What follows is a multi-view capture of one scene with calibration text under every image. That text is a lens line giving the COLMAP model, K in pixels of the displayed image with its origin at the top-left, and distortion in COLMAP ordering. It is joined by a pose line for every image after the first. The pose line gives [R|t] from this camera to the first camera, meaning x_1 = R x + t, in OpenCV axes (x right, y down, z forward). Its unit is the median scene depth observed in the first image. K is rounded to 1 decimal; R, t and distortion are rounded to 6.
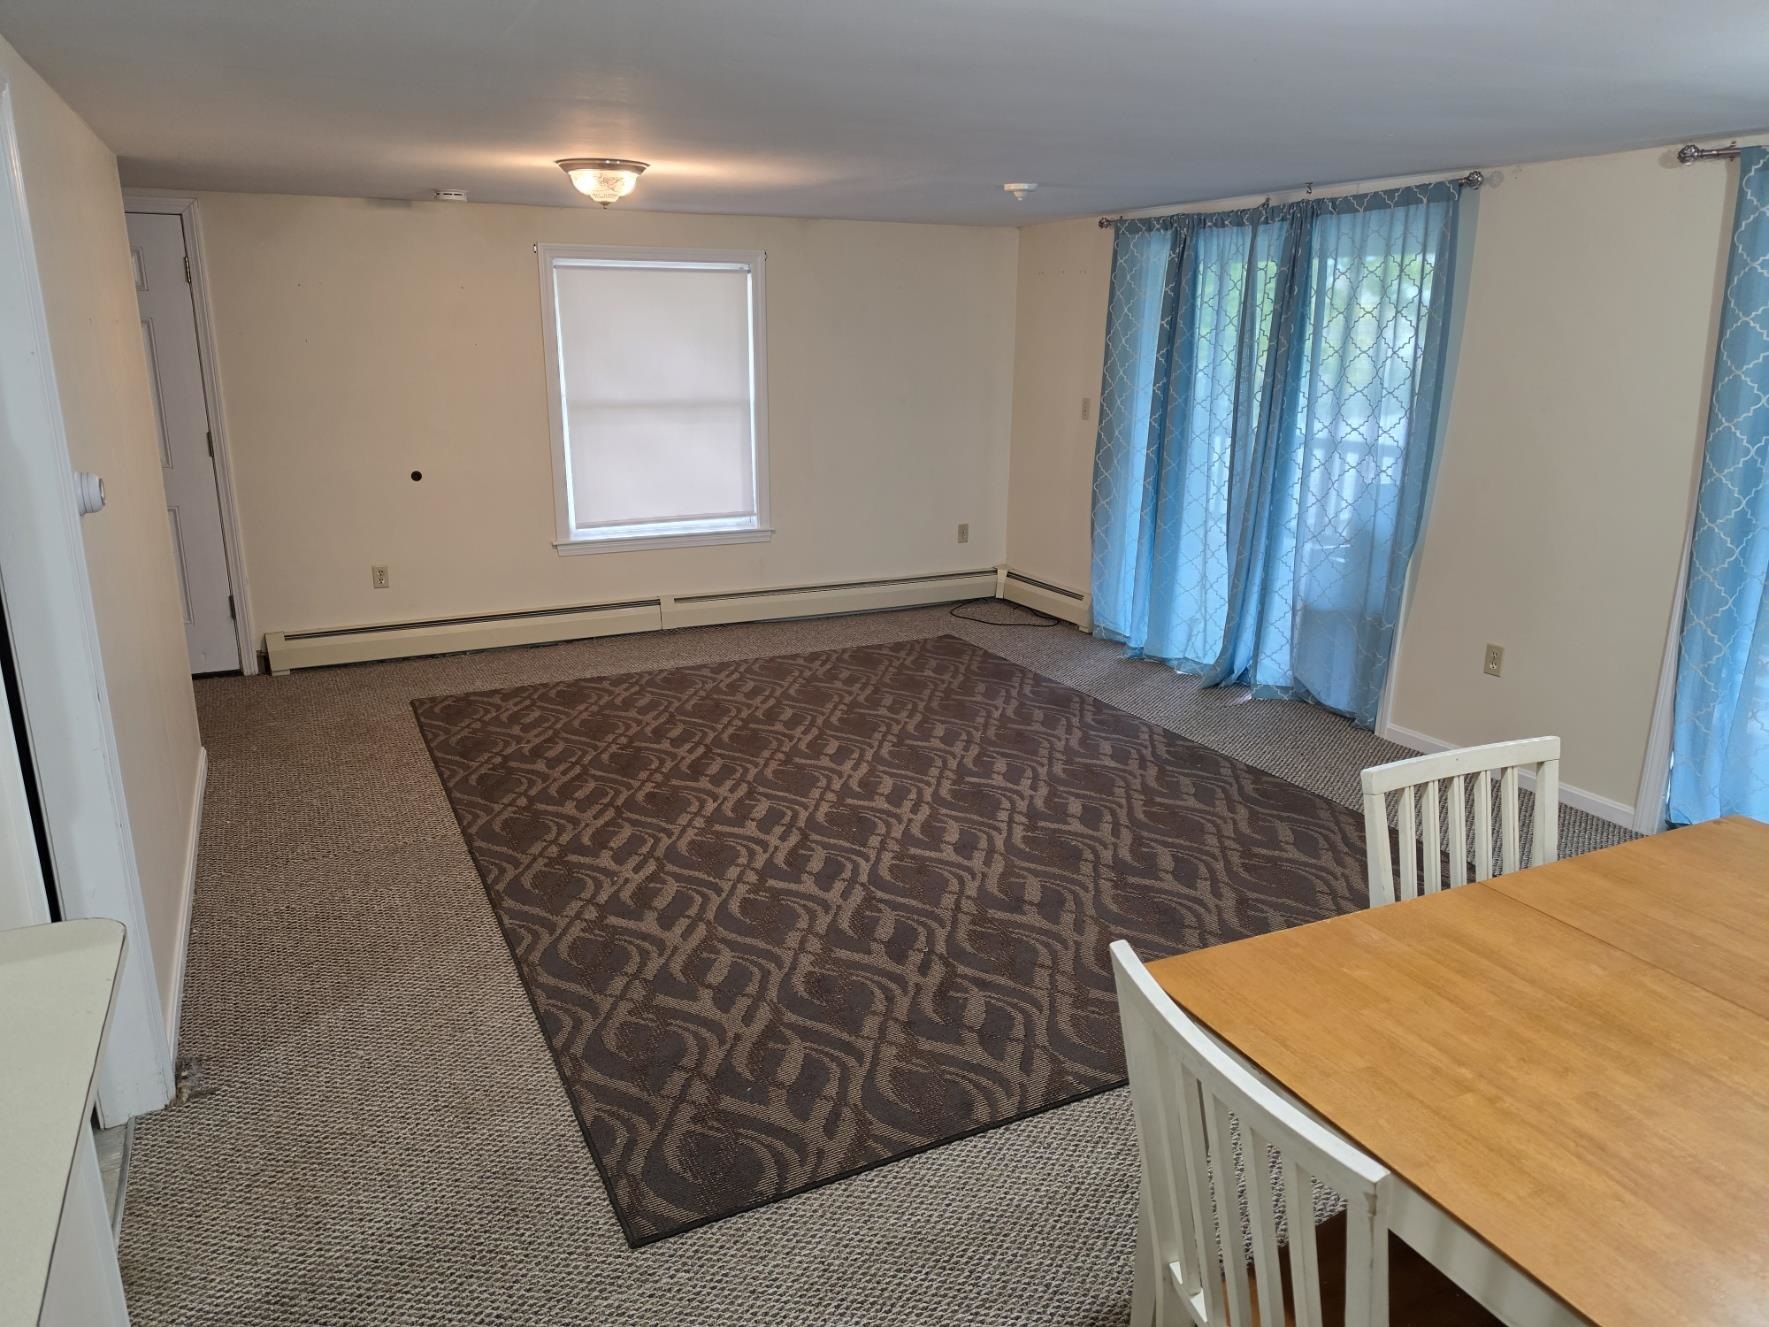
lens RADIAL K [[1219.0, 0, 874.5], [0, 1219.0, 666.5], [0, 0, 1]] dist [0.063636, -0.063307]
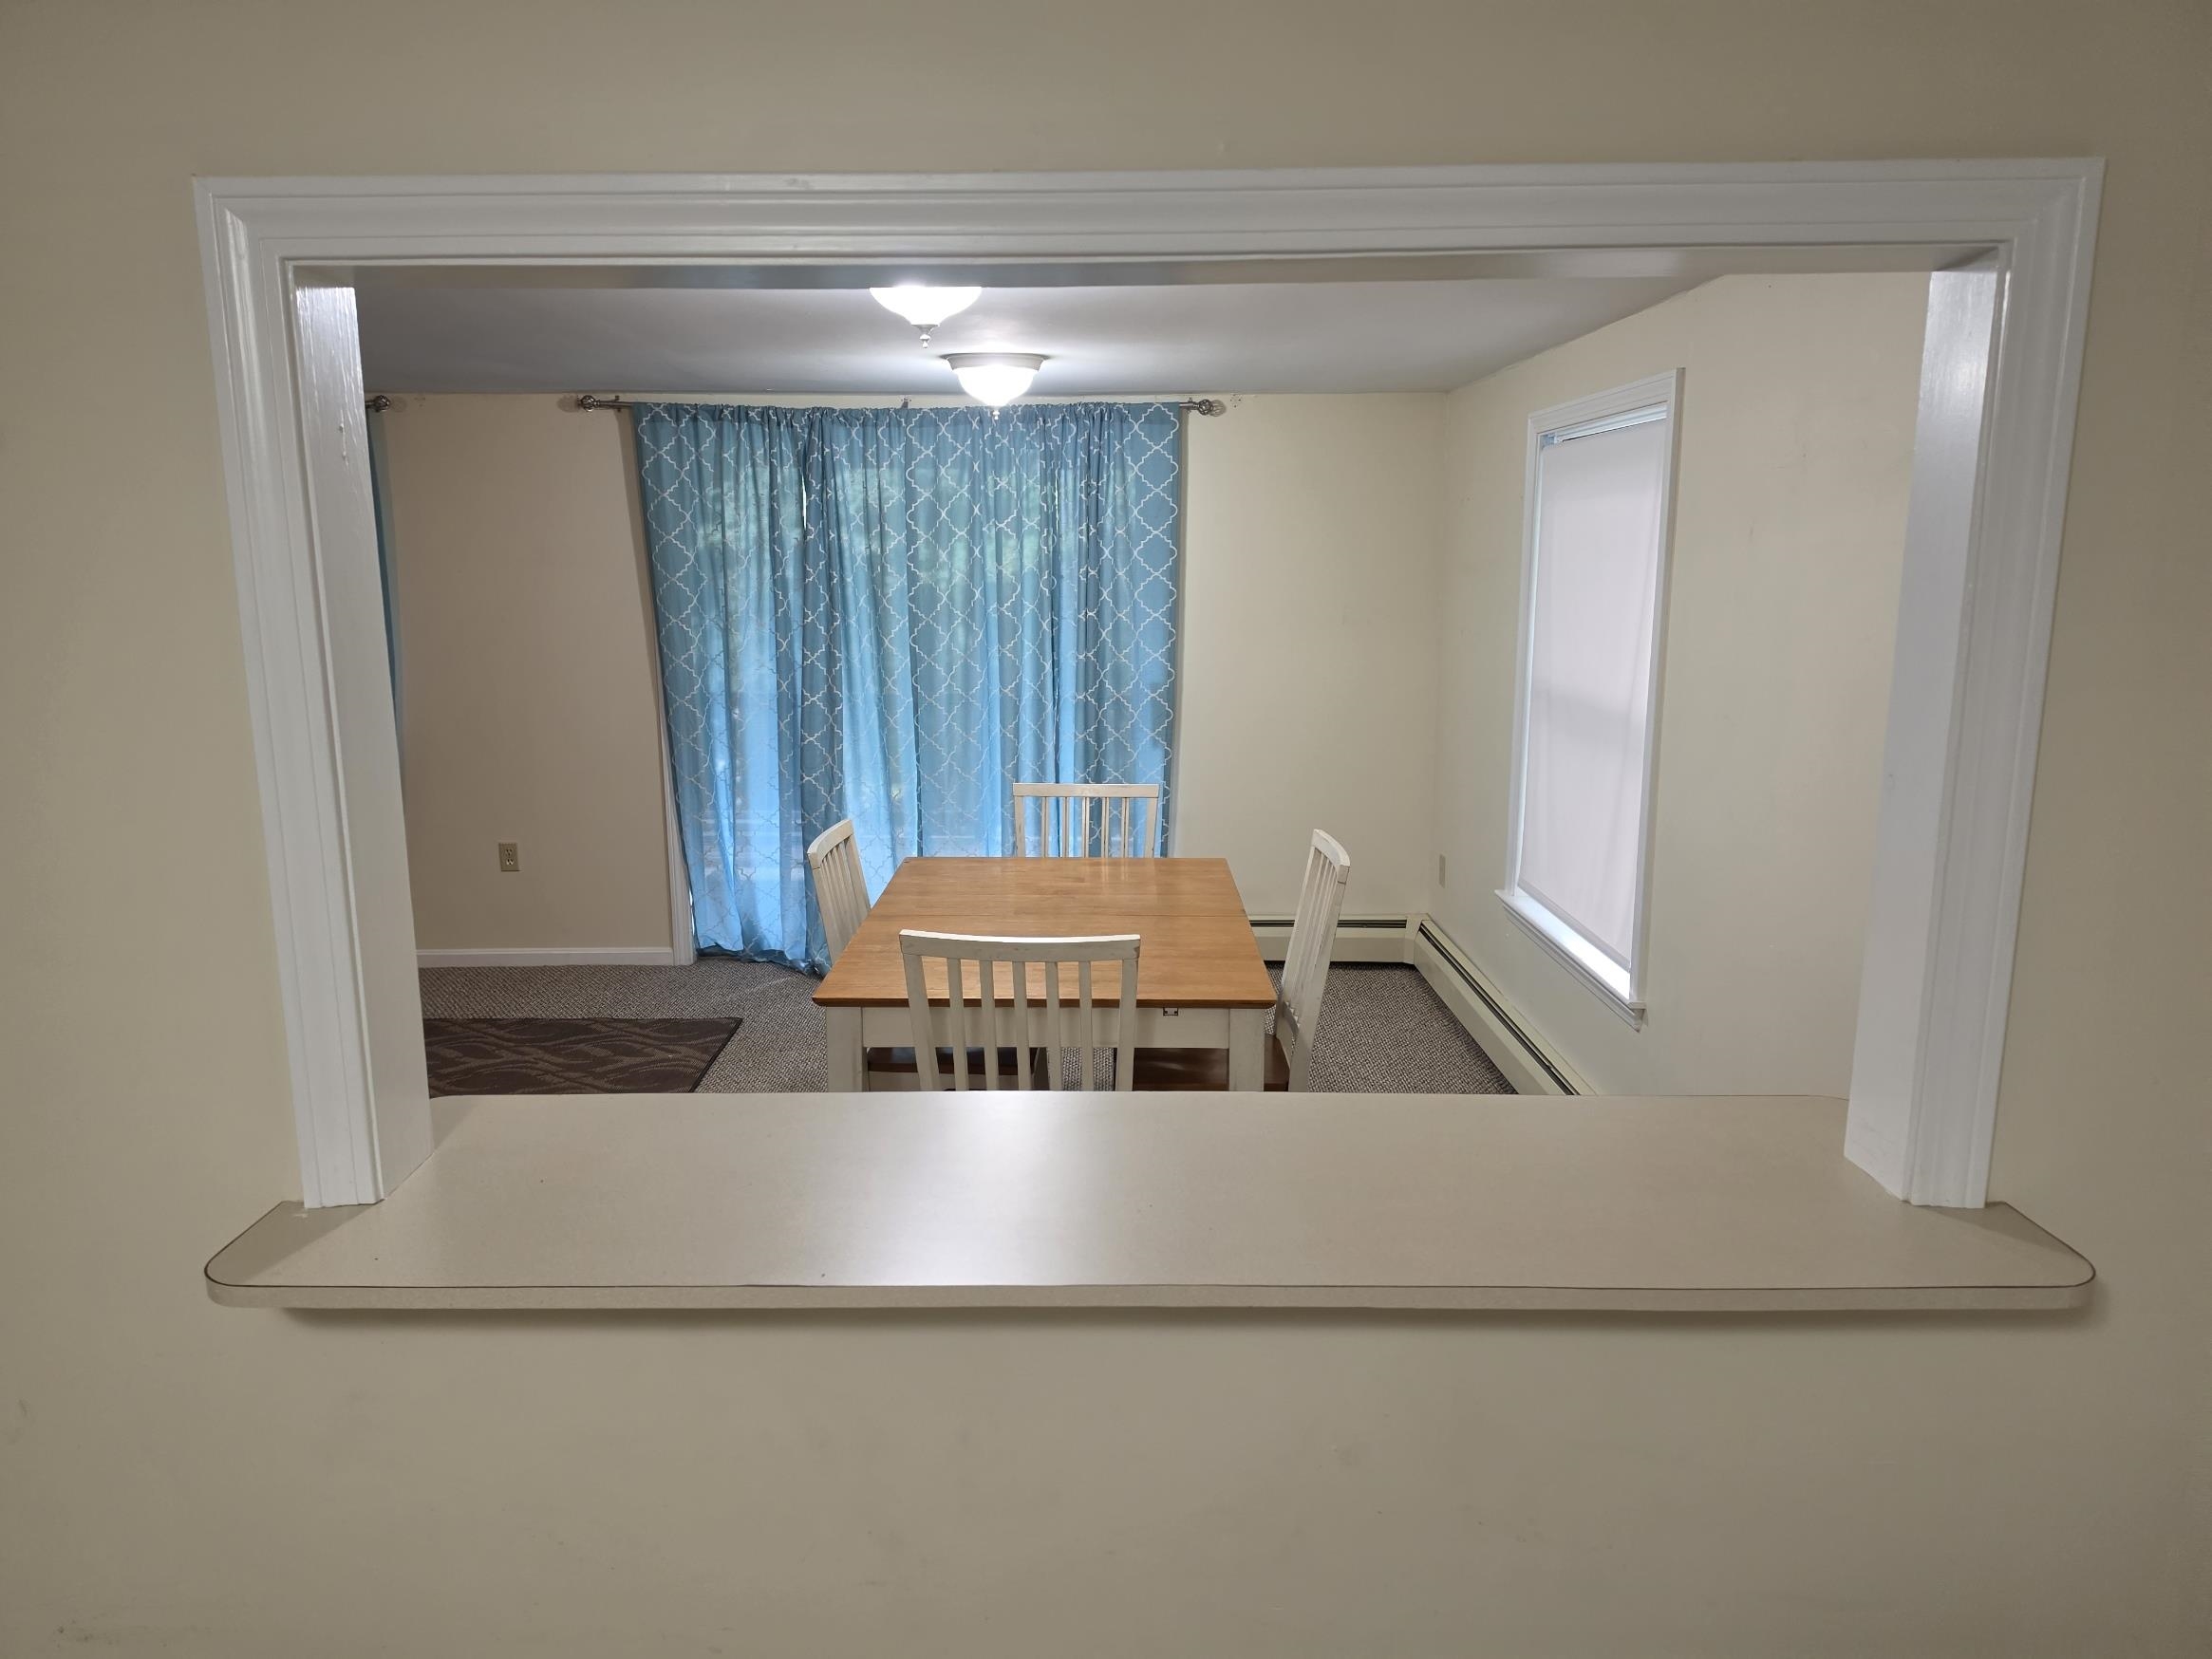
lens RADIAL K [[1524.0, 0, 1105.7], [0, 1524.0, 846.6], [0, 0, 1]] dist [0.063636, -0.063307]
pose [[0.427226, -0.177815, 0.886487, -0.477903], [0.248090, 0.965893, 0.074179, 0.016577], [-0.869442, 0.188238, 0.456769, -0.040032]]
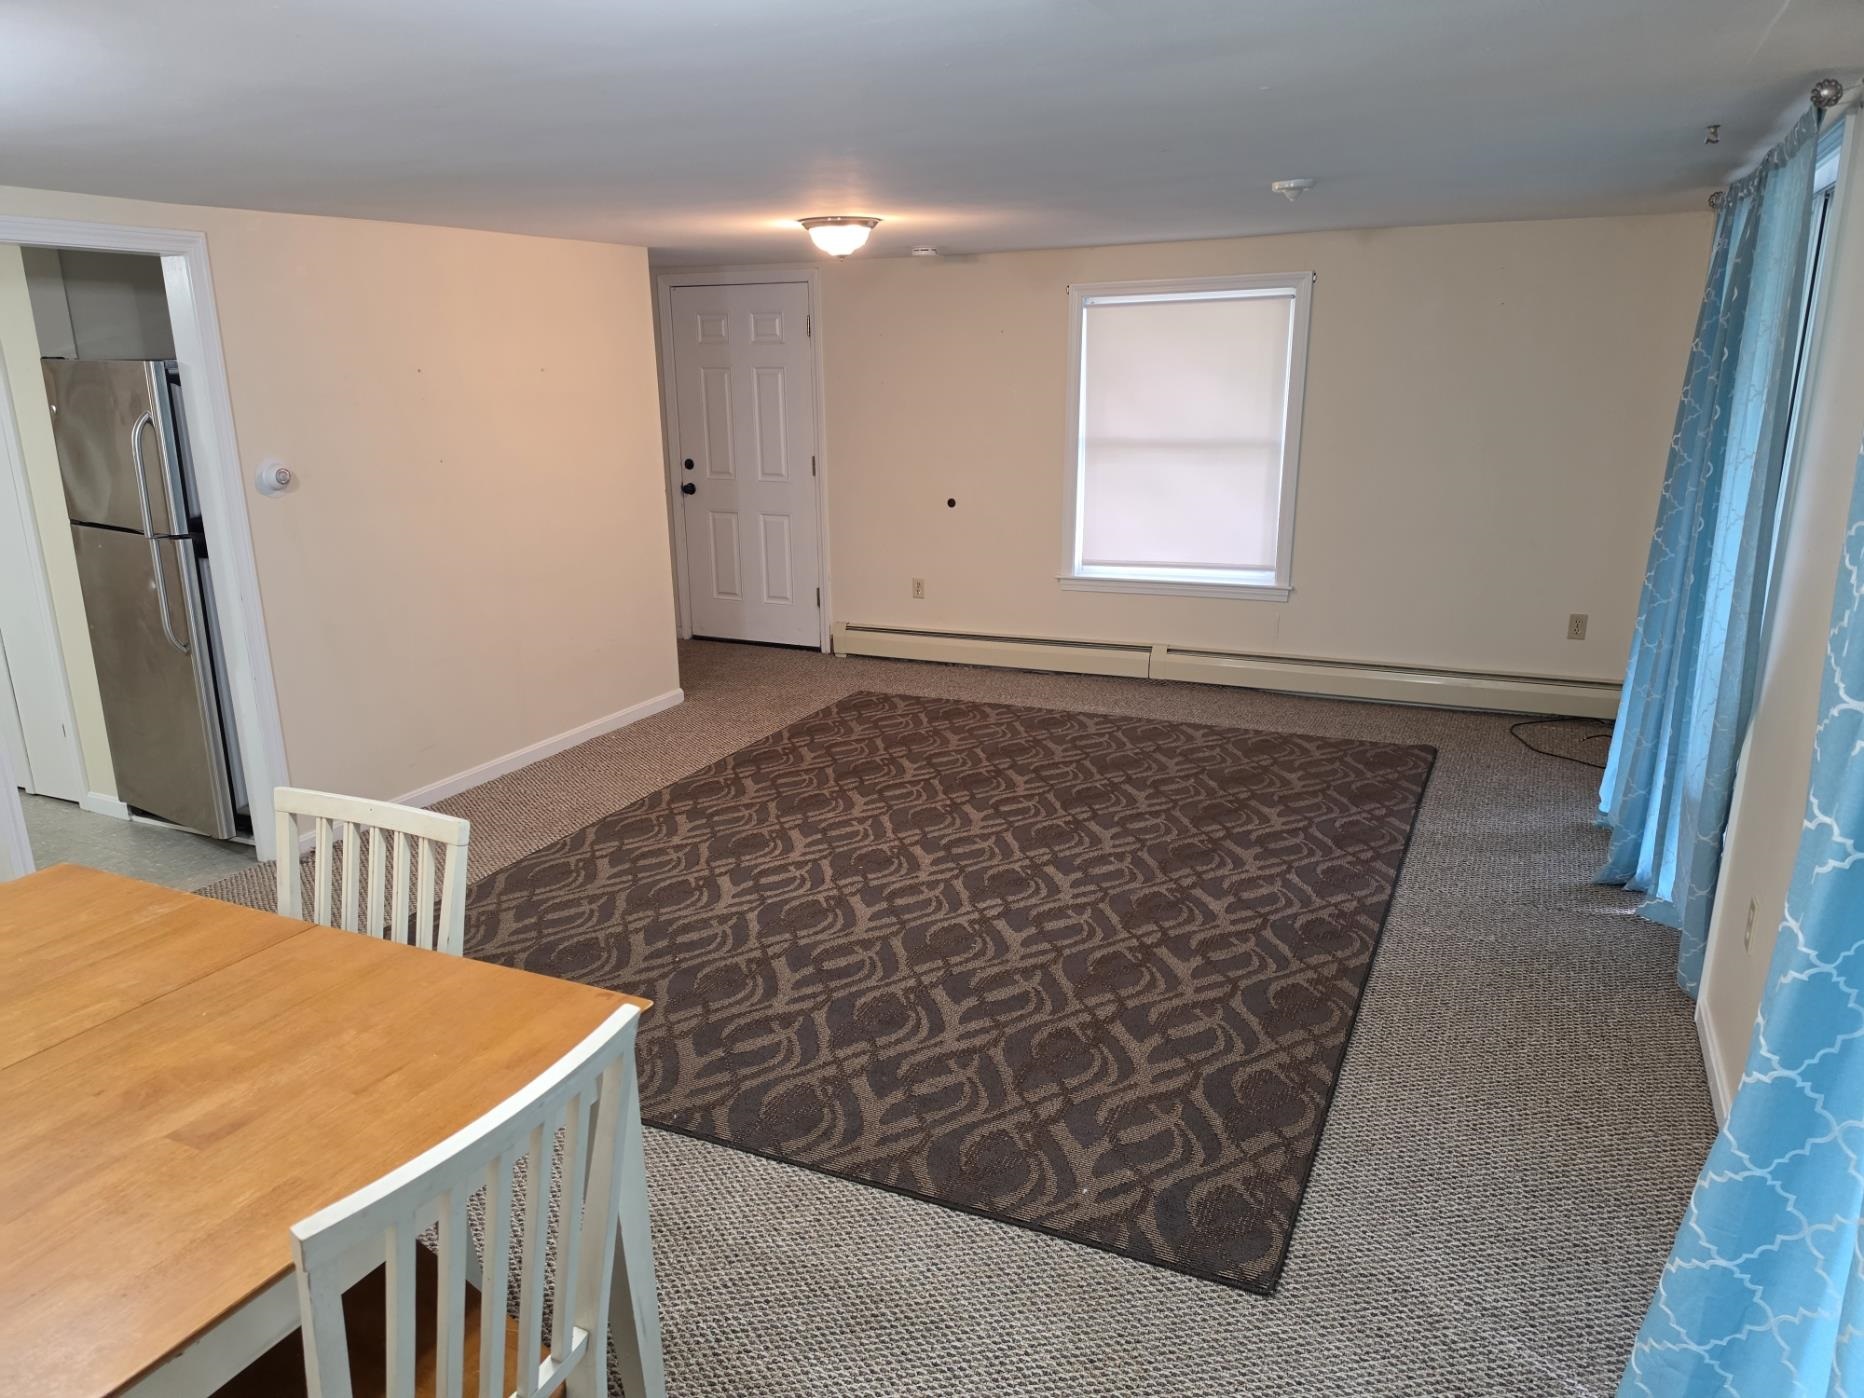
lens RADIAL K [[1284.5, 0, 902.0], [0, 1284.5, 721.4], [0, 0, 1]] dist [0.063636, -0.063307]
pose [[0.620045, 0.194435, -0.760092, 0.764177], [-0.191138, 0.977051, 0.094014, -0.087446], [0.760928, 0.086989, 0.642979, 0.325420]]
